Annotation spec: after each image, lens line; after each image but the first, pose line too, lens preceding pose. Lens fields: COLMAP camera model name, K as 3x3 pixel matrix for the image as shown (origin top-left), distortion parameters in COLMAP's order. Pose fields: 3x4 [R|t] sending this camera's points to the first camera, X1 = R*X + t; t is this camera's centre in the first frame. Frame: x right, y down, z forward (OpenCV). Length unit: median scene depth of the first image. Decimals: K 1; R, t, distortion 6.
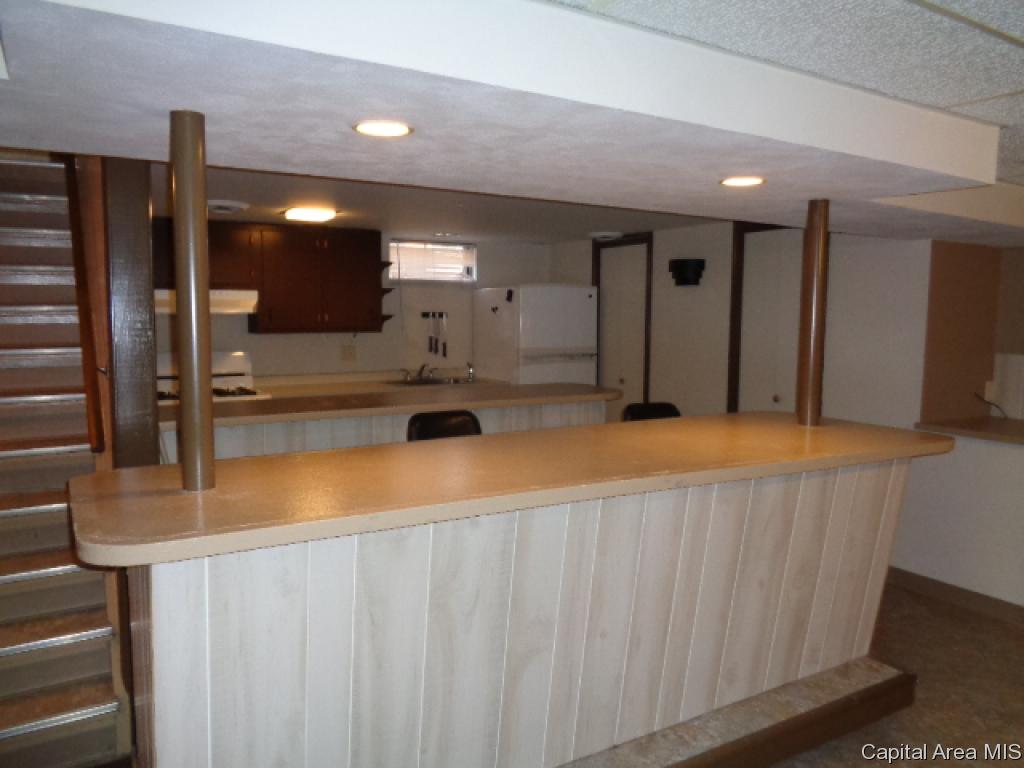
lens RADIAL K [[767.7, 0, 510.4], [0, 767.7, 385.9], [0, 0, 1]] dist [-0.001429, -0.003617]
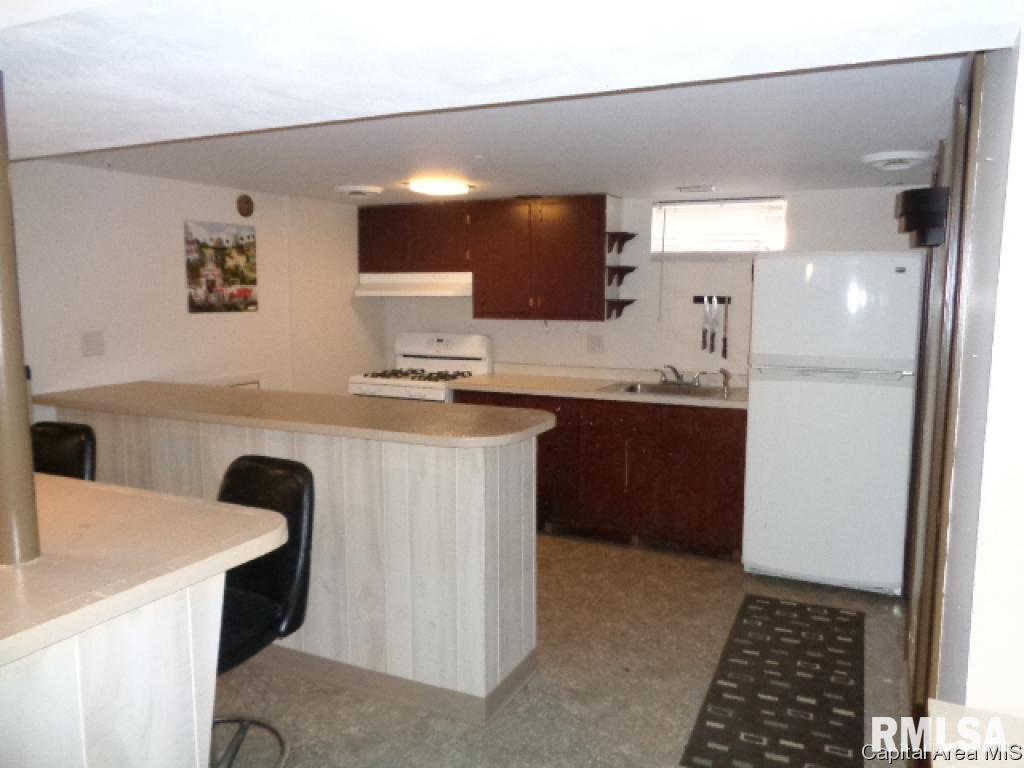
lens RADIAL K [[767.7, 0, 512.5], [0, 767.7, 380.2], [0, 0, 1]] dist [-0.001429, -0.003617]
pose [[0.498586, 0.108459, -0.860028, 0.449291], [-0.073105, 0.993868, 0.082956, -0.063251], [0.863752, 0.021512, 0.503458, 0.472977]]
